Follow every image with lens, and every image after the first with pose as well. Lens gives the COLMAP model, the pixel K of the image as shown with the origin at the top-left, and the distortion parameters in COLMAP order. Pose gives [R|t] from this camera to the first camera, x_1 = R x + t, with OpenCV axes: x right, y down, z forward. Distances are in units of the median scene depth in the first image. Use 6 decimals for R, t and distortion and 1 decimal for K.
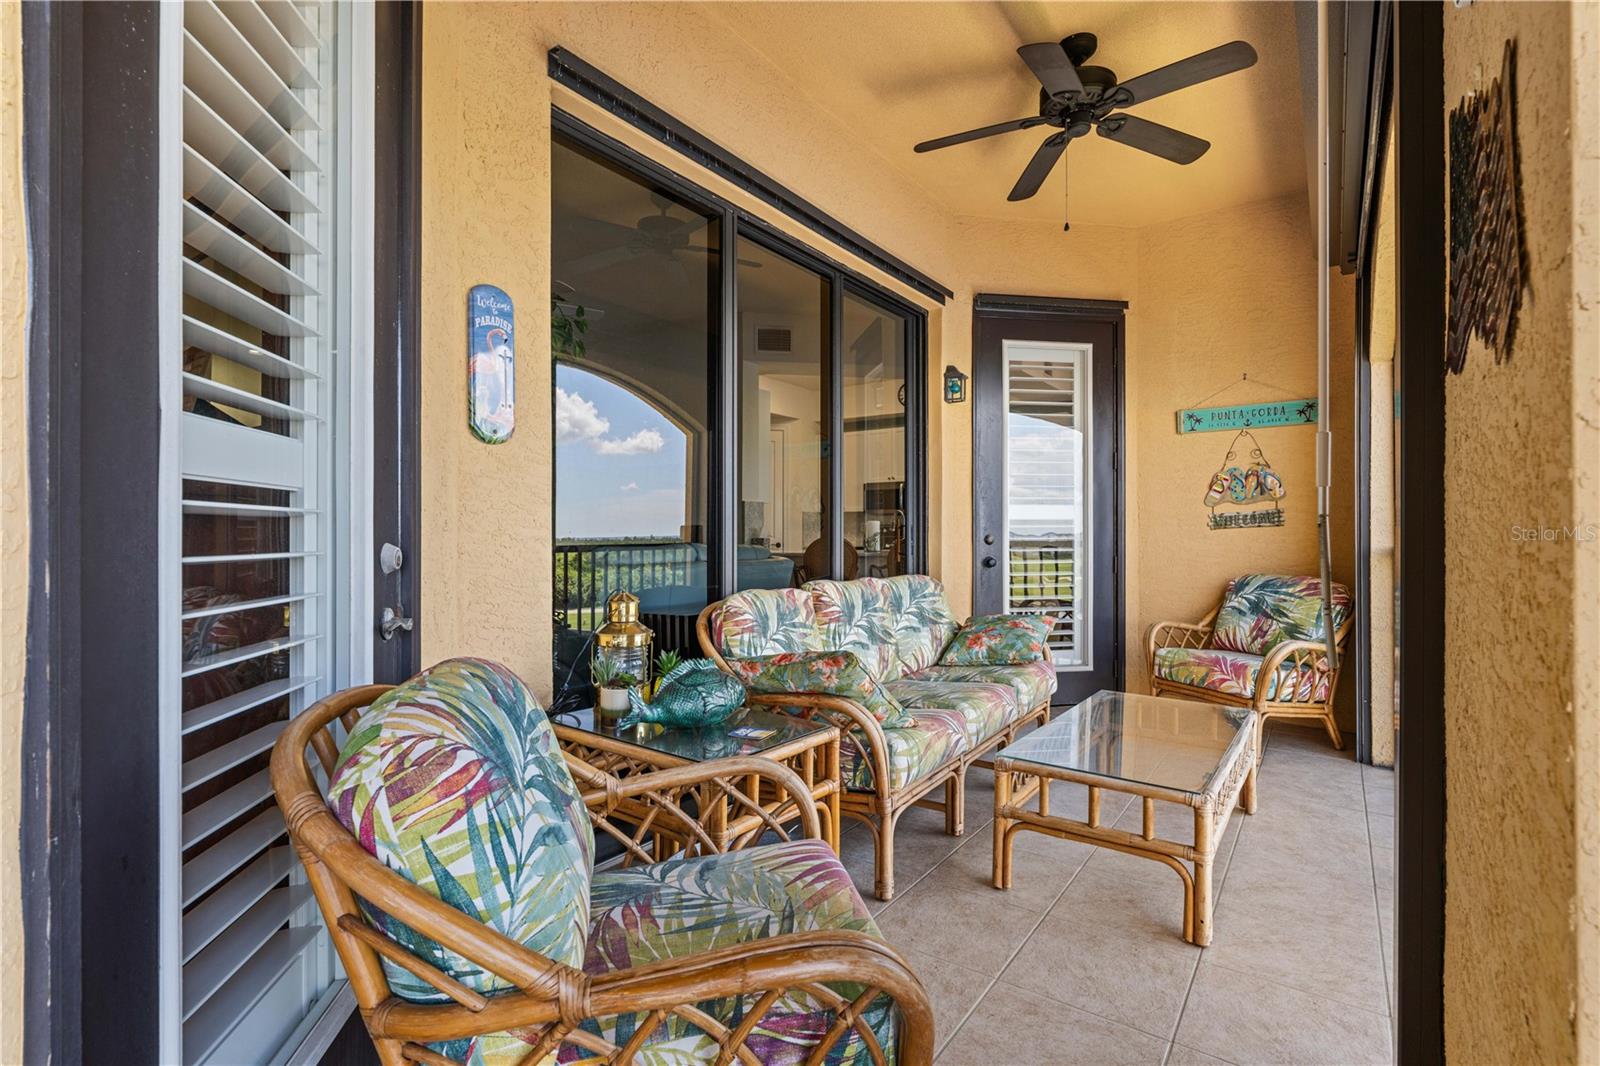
lens RADIAL K [[758.9, 0, 803.6], [0, 758.9, 532.8], [0, 0, 1]] dist [-0.002494, -0.000151]
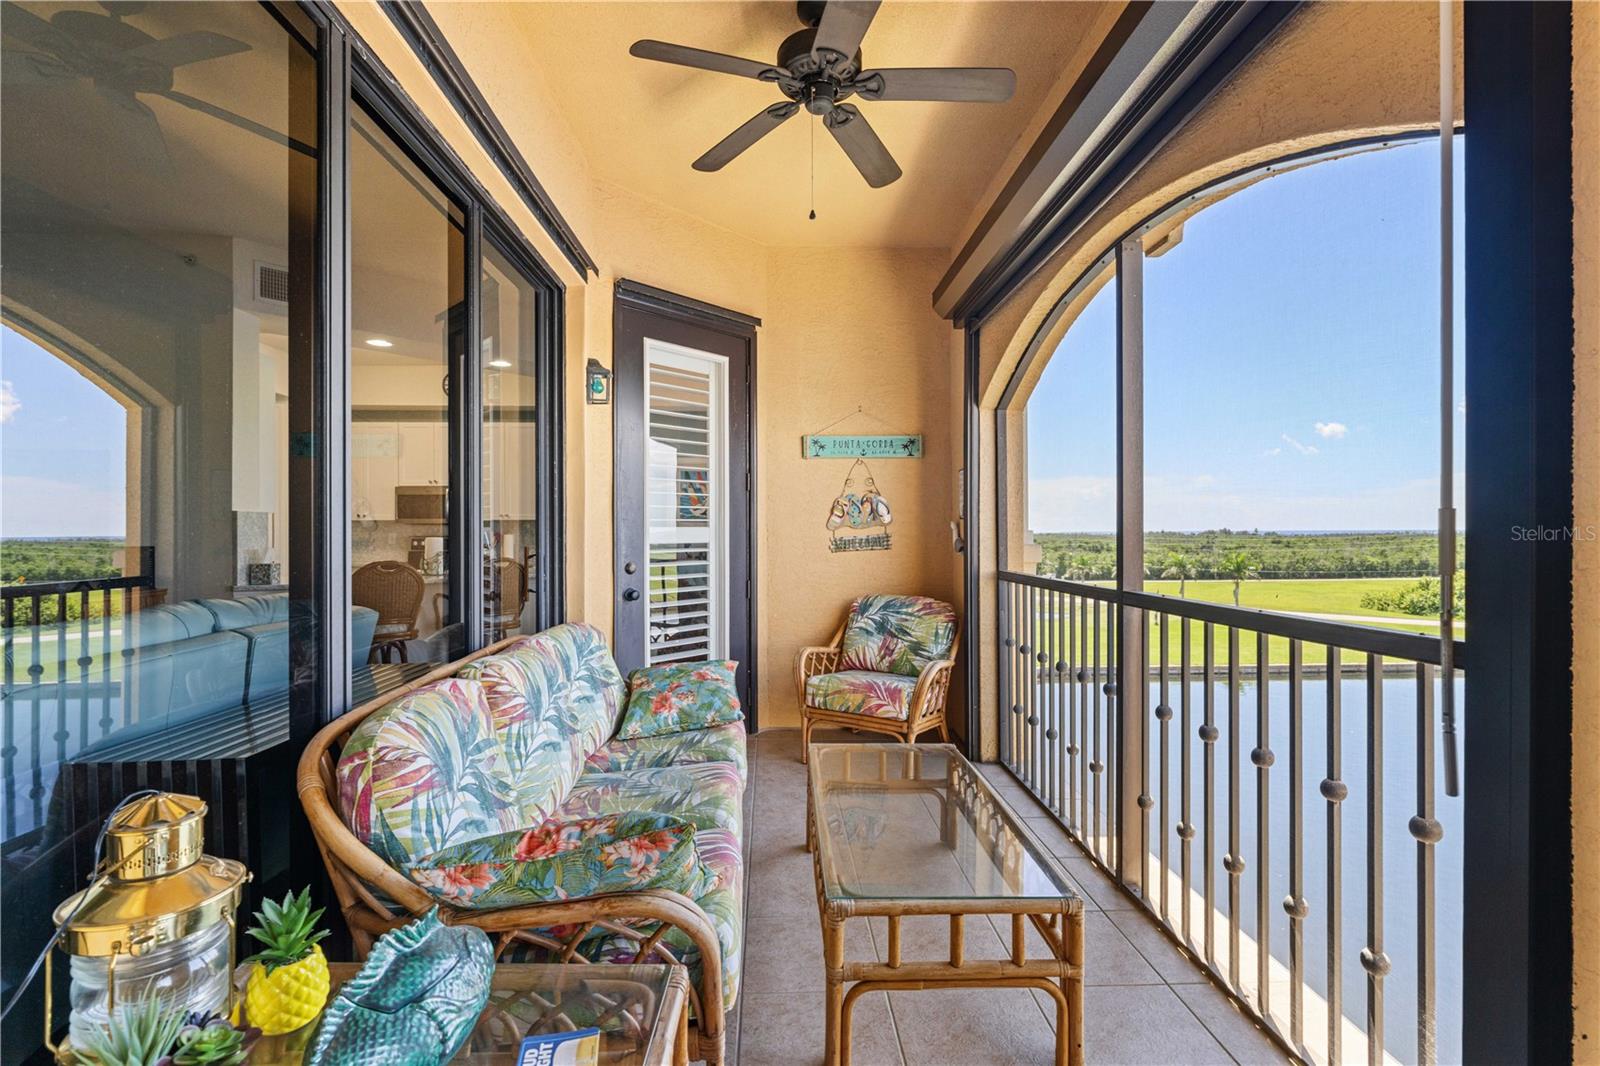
lens RADIAL K [[722.5, 0, 803.1], [0, 722.5, 531.5], [0, 0, 1]] dist [-0.006635, 0.001536]
pose [[0.792489, 0.000568, 0.609886, -0.107666], [0.000266, 0.999999, -0.001277, -0.034553], [-0.609887, 0.001174, 0.792488, 0.259814]]
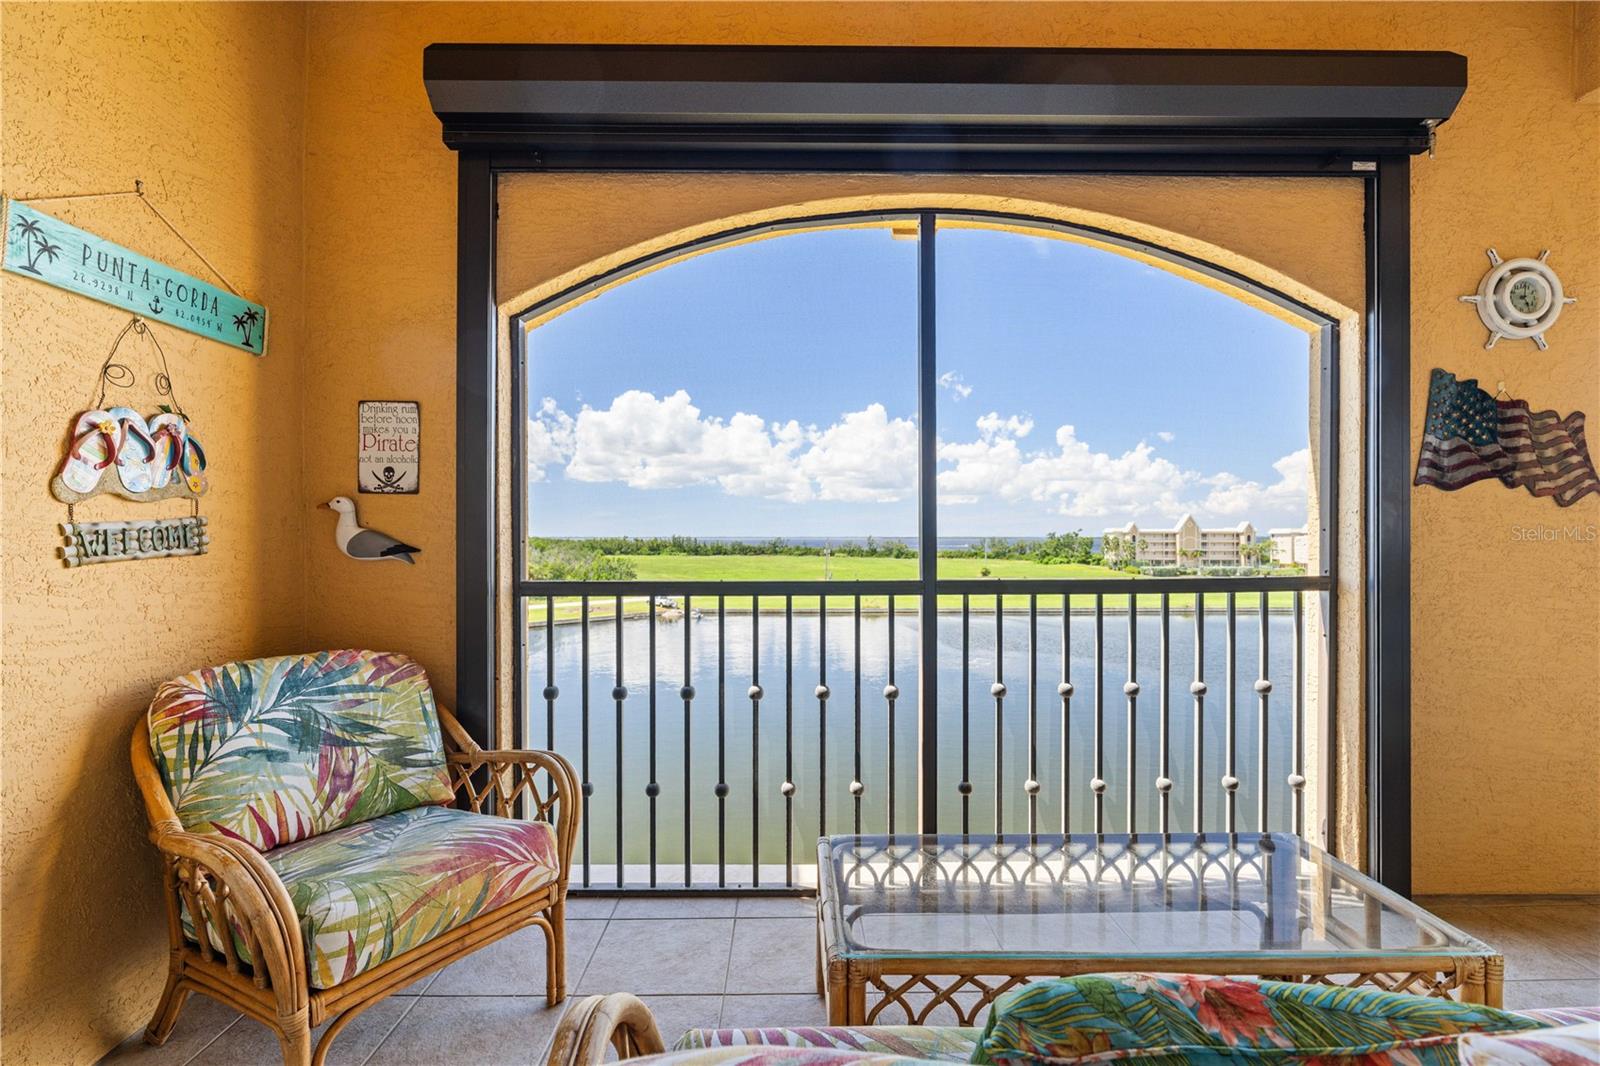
lens RADIAL K [[722.5, 0, 803.9], [0, 722.5, 535.7], [0, 0, 1]] dist [-0.006635, 0.001536]
pose [[-0.586154, 0.008024, 0.810160, 0.066457], [0.004480, 0.999968, -0.006663, -0.016510], [-0.810187, -0.000276, -0.586171, 0.997927]]
